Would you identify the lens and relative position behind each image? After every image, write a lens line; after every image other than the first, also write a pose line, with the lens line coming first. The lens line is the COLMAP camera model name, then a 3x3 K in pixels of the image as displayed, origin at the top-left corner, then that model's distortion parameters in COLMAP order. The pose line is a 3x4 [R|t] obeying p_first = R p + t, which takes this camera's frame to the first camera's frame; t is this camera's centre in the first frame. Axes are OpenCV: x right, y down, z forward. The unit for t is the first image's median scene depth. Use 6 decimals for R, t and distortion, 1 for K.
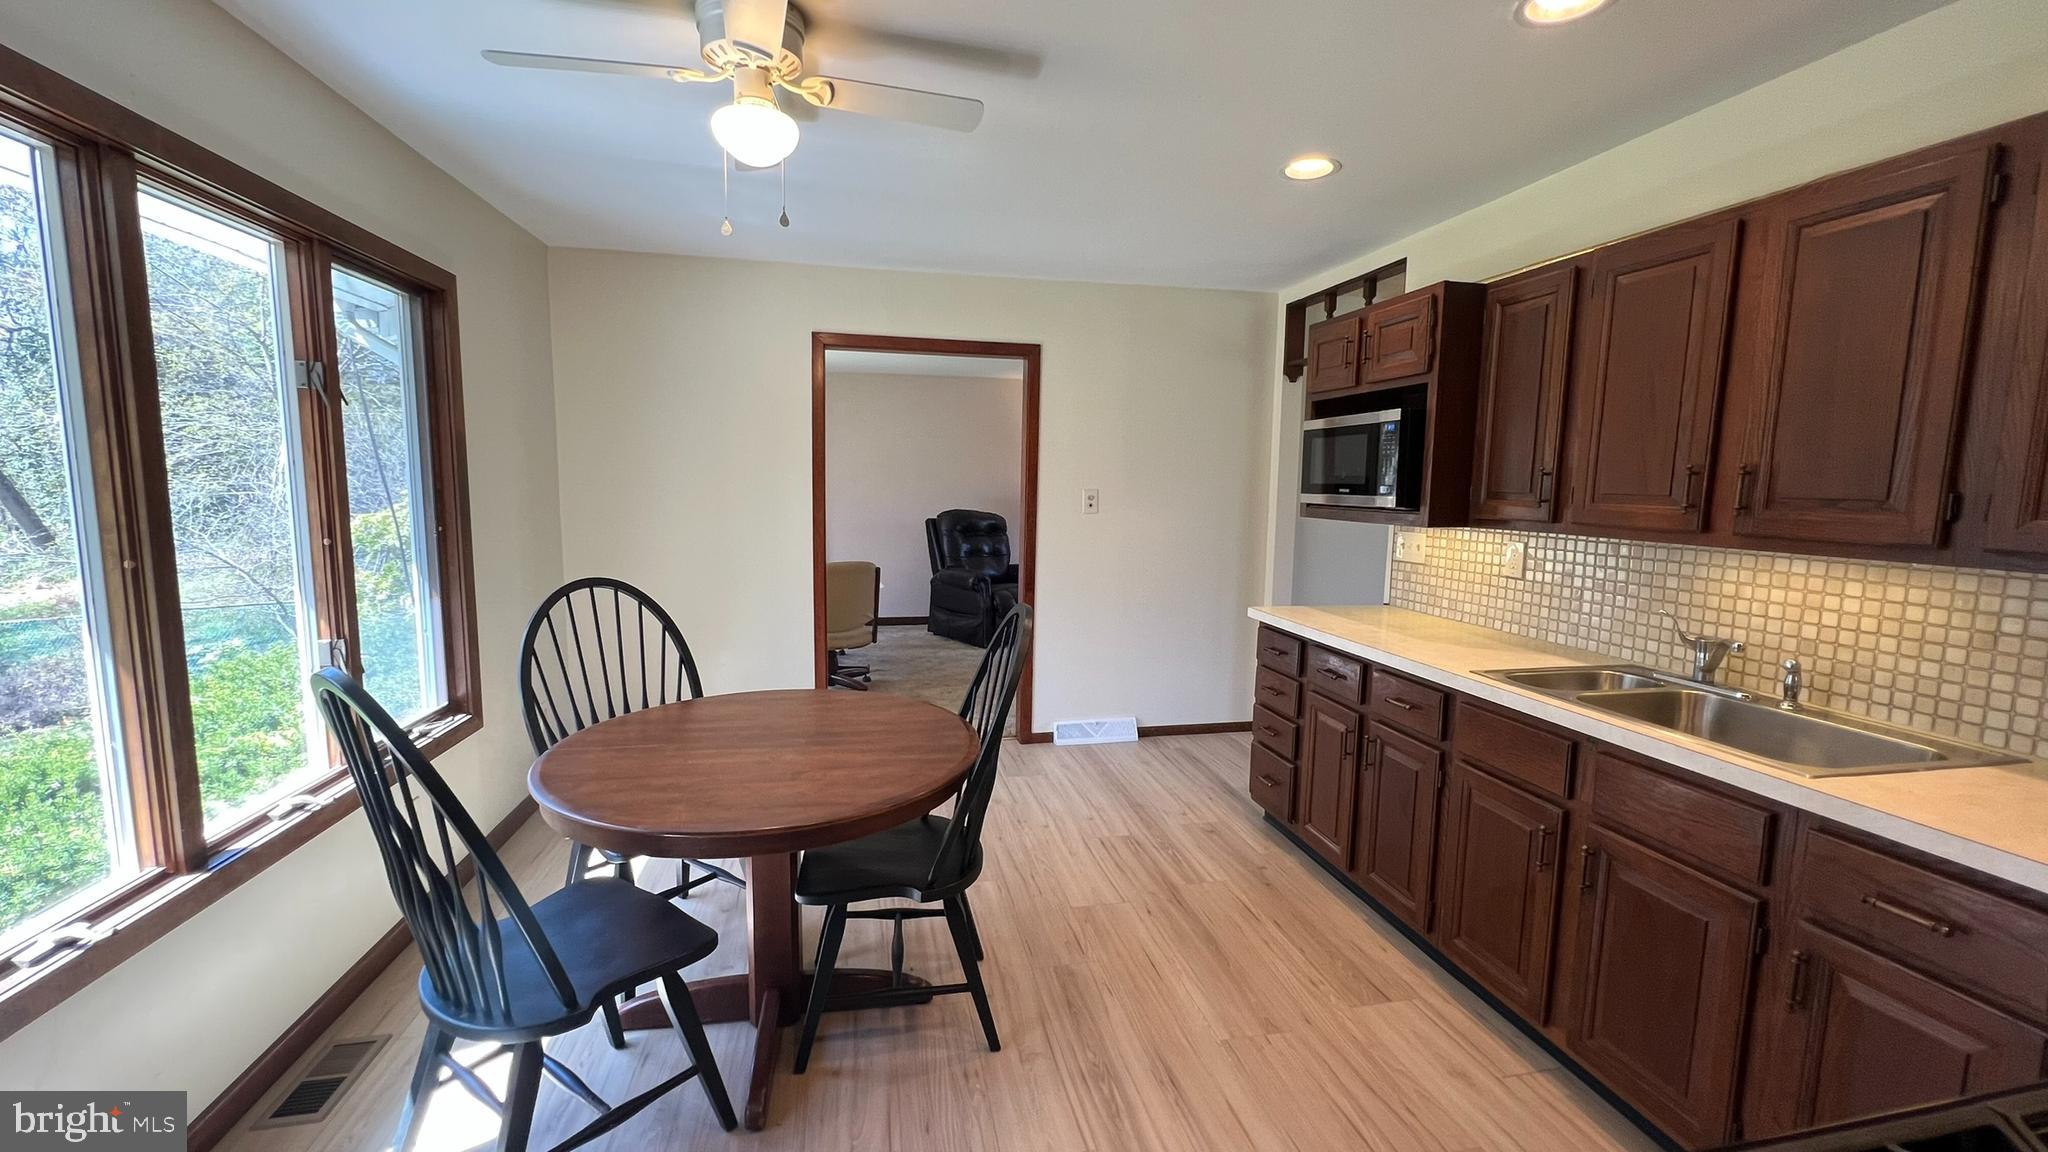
lens RADIAL K [[821.8, 0, 1029.7], [0, 821.8, 578.3], [0, 0, 1]] dist [-0.000134, -0.000372]
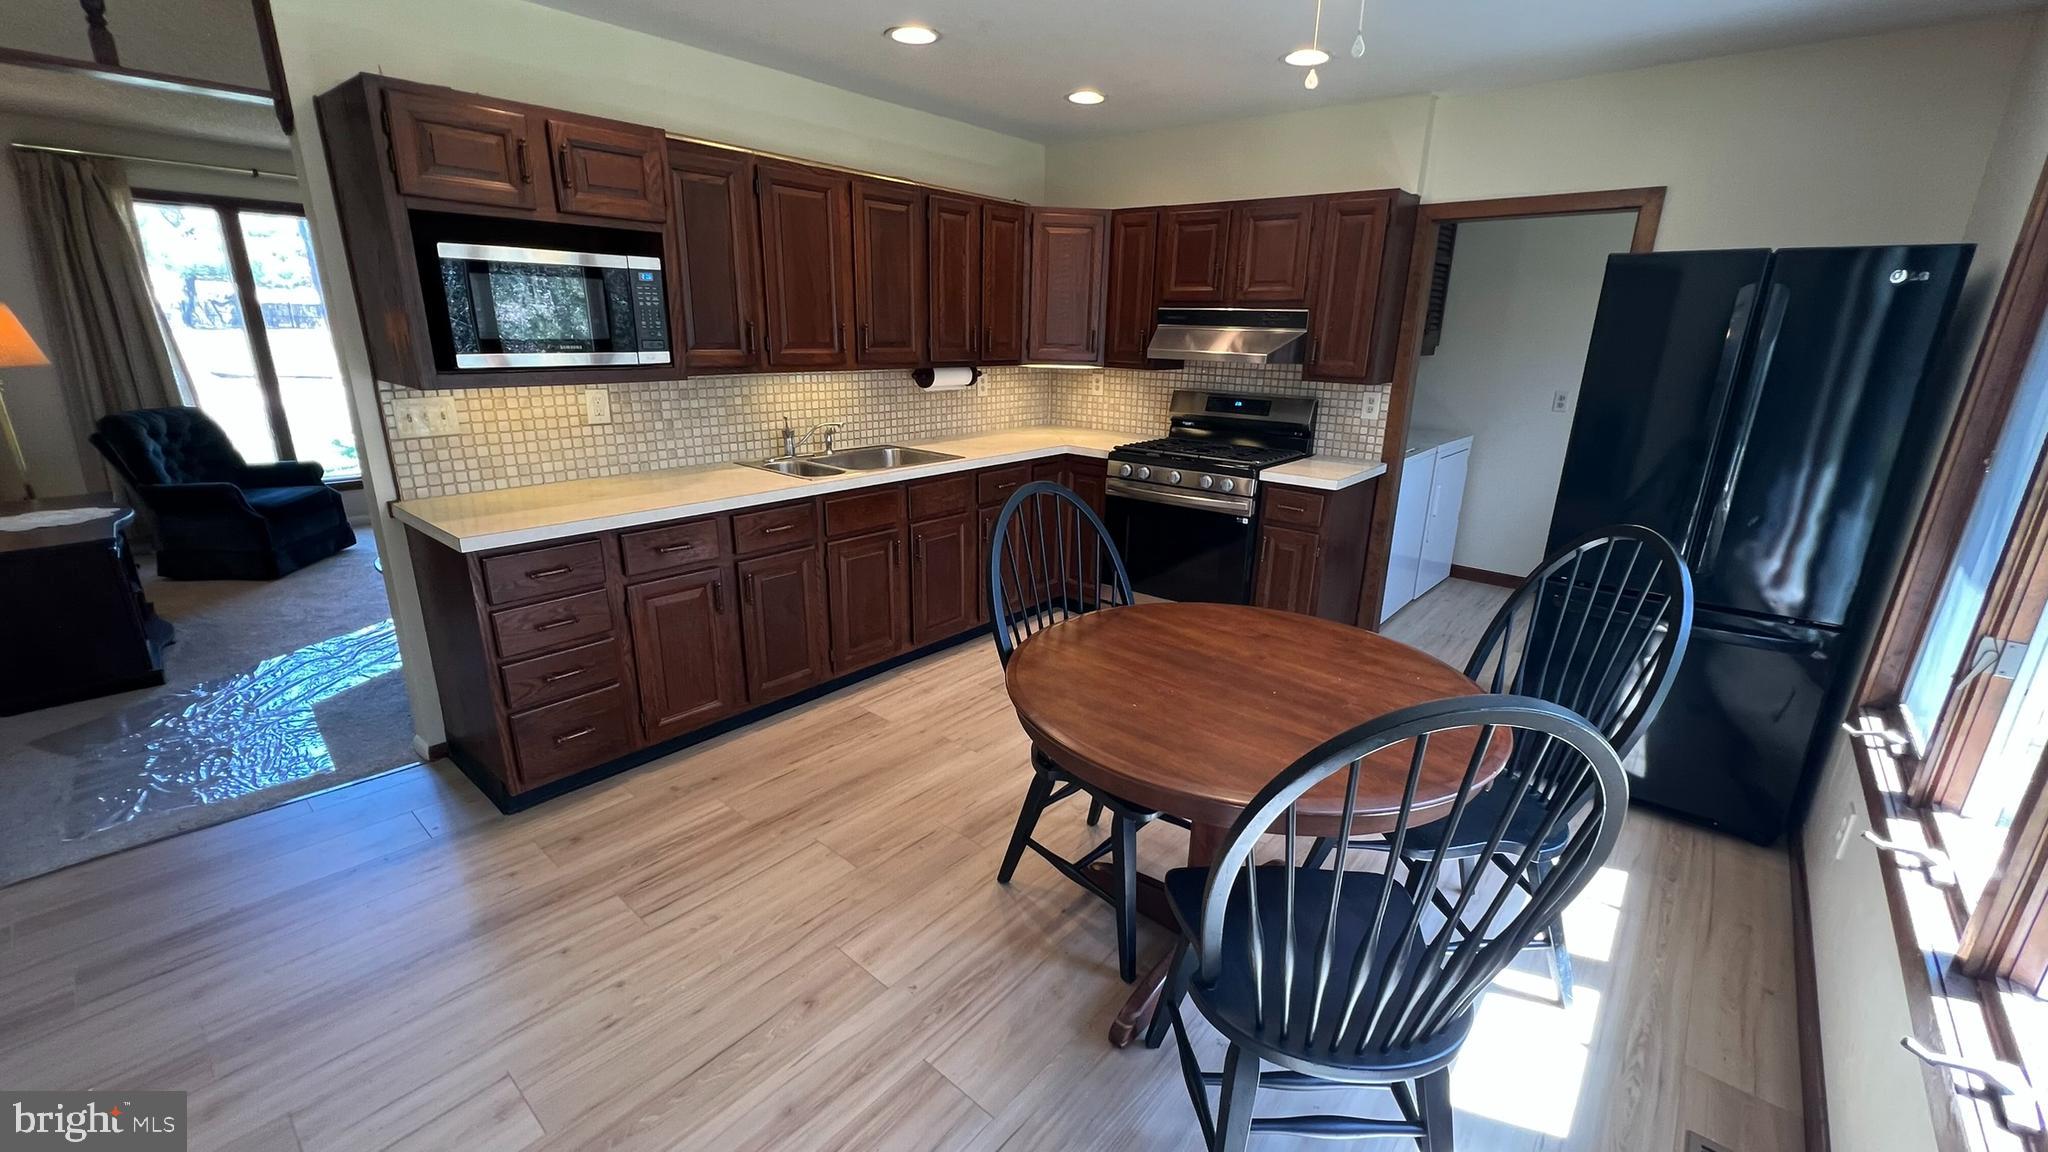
lens RADIAL K [[819.8, 0, 1021.4], [0, 819.8, 577.8], [0, 0, 1]] dist [-0.002264, -0.000790]
pose [[-0.600937, -0.260121, 0.755785, -0.648610], [0.067514, 0.925665, 0.372271, -0.191381], [-0.796440, 0.274737, -0.538705, 1.308517]]
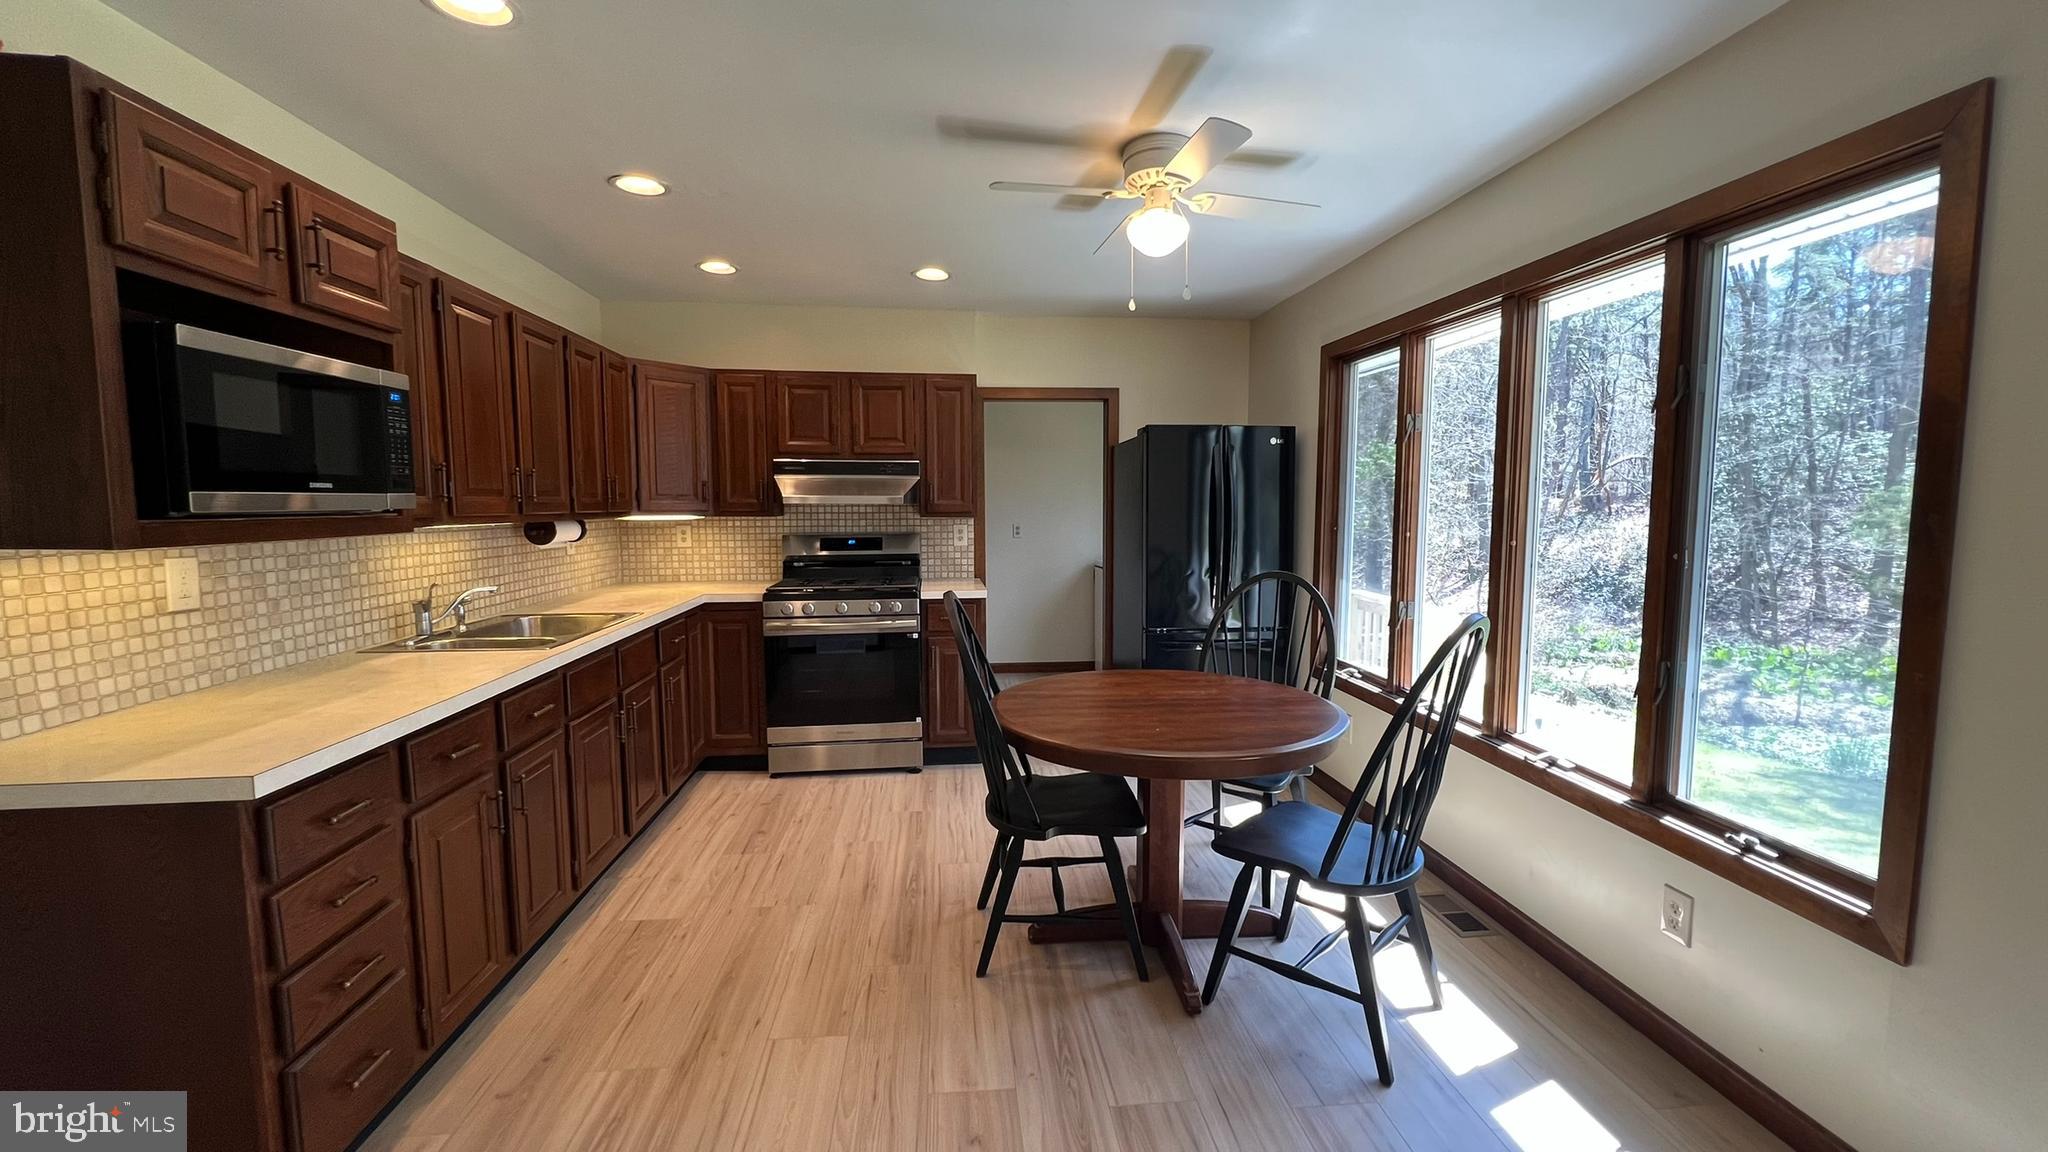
lens RADIAL K [[821.8, 0, 1018.8], [0, 821.8, 572.5], [0, 0, 1]] dist [-0.000134, -0.000372]
pose [[-0.992642, -0.022652, 0.118950, -0.197337], [0.002415, 0.978448, 0.206481, -0.188057], [-0.121063, 0.205249, -0.971193, 1.727142]]
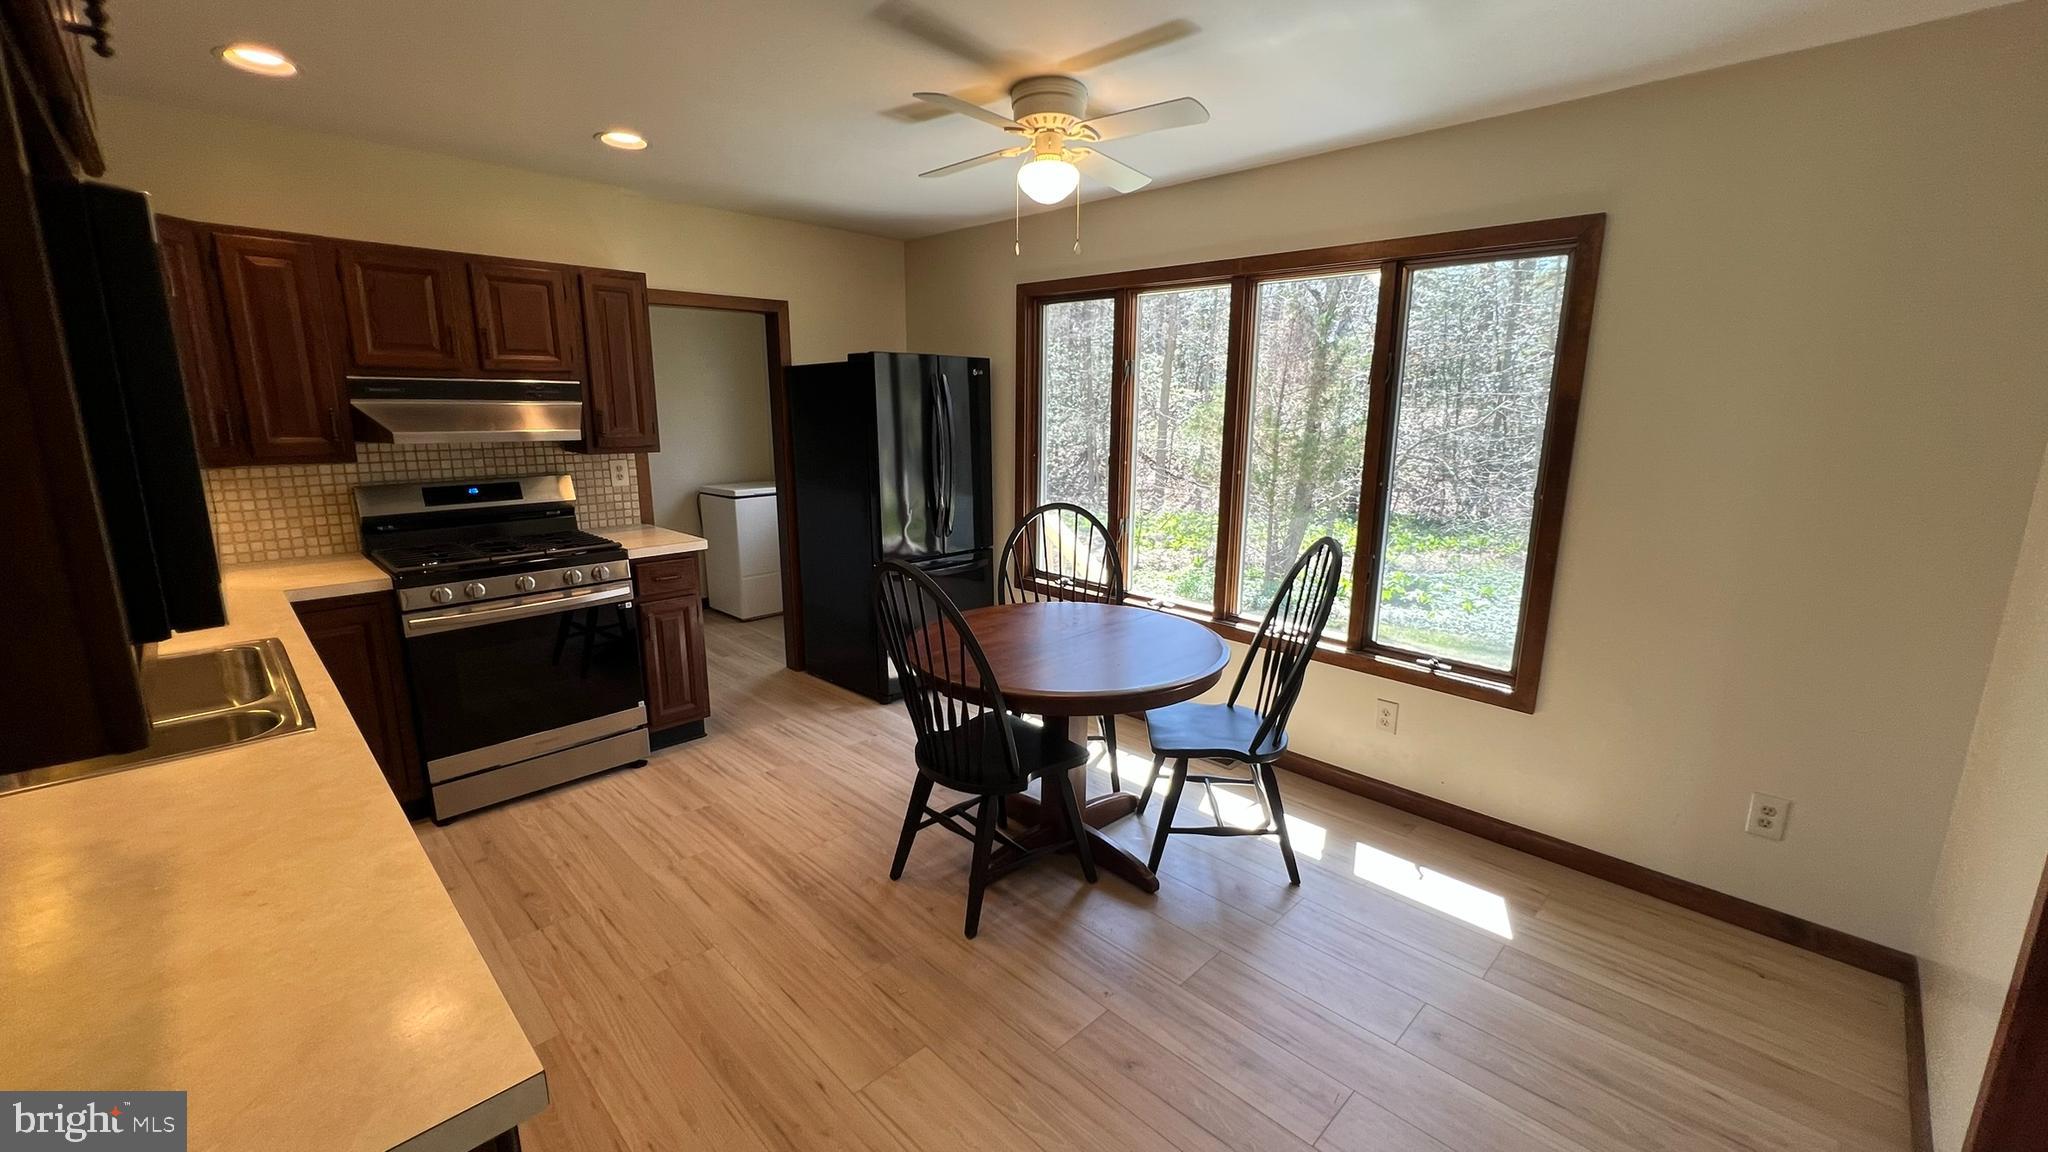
lens RADIAL K [[821.8, 0, 1024.0], [0, 821.8, 578.4], [0, 0, 1]] dist [-0.000134, -0.000372]
pose [[-0.841599, 0.096325, -0.531445, 0.340415], [-0.084369, 0.948443, 0.305513, -0.227437], [0.533473, 0.301957, -0.790081, 1.574812]]
